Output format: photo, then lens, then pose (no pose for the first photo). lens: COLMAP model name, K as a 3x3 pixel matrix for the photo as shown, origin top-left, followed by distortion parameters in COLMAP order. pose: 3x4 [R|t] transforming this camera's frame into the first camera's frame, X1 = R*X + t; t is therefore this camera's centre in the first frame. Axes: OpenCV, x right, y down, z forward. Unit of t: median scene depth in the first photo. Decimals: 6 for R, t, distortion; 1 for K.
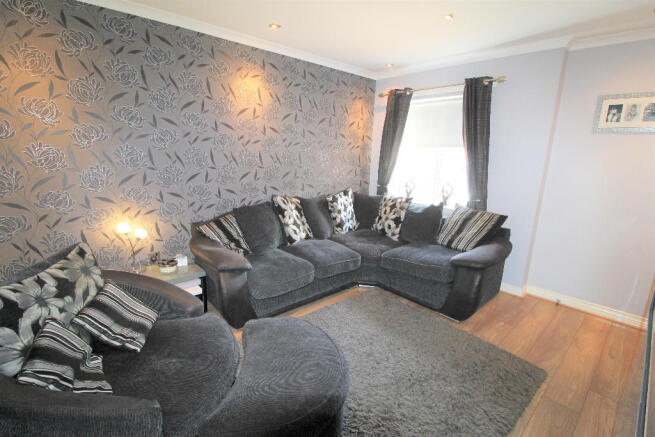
lens RADIAL K [[301.3, 0, 328.9], [0, 301.3, 219.0], [0, 0, 1]] dist [-0.016163, -0.005895]
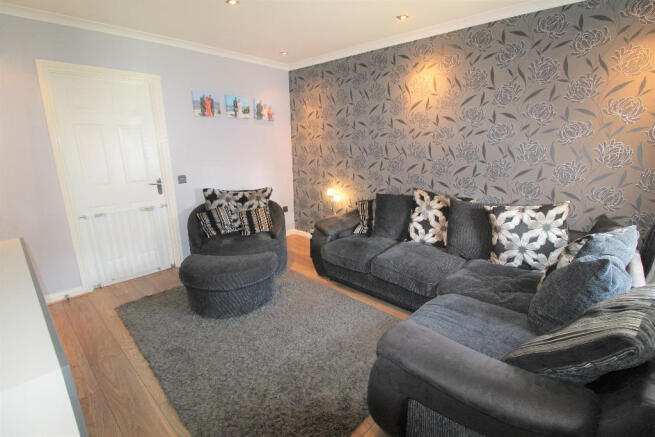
lens RADIAL K [[301.3, 0, 349.8], [0, 301.3, 216.8], [0, 0, 1]] dist [-0.016163, -0.005895]
pose [[0.124291, 0.205508, -0.970731, 0.748443], [-0.204883, 0.962549, 0.177543, -0.120384], [0.970863, 0.176819, 0.161741, 0.655925]]
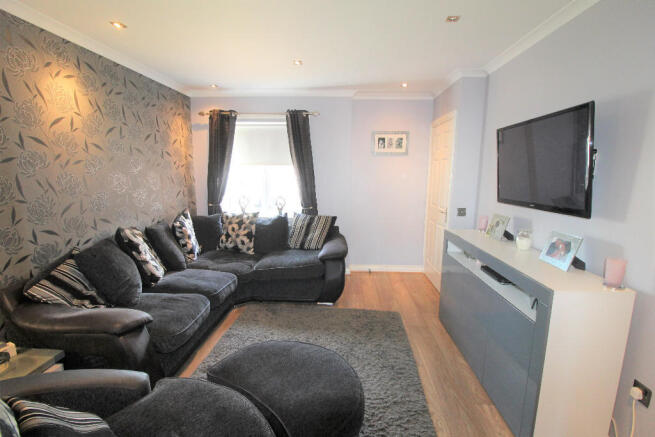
lens RADIAL K [[301.3, 0, 330.3], [0, 301.3, 218.3], [0, 0, 1]] dist [-0.016163, -0.005895]
pose [[0.709100, -0.131206, 0.692793, -0.332055], [0.165067, 0.986122, 0.017807, -0.029066], [-0.685514, 0.101730, 0.720917, 0.051757]]
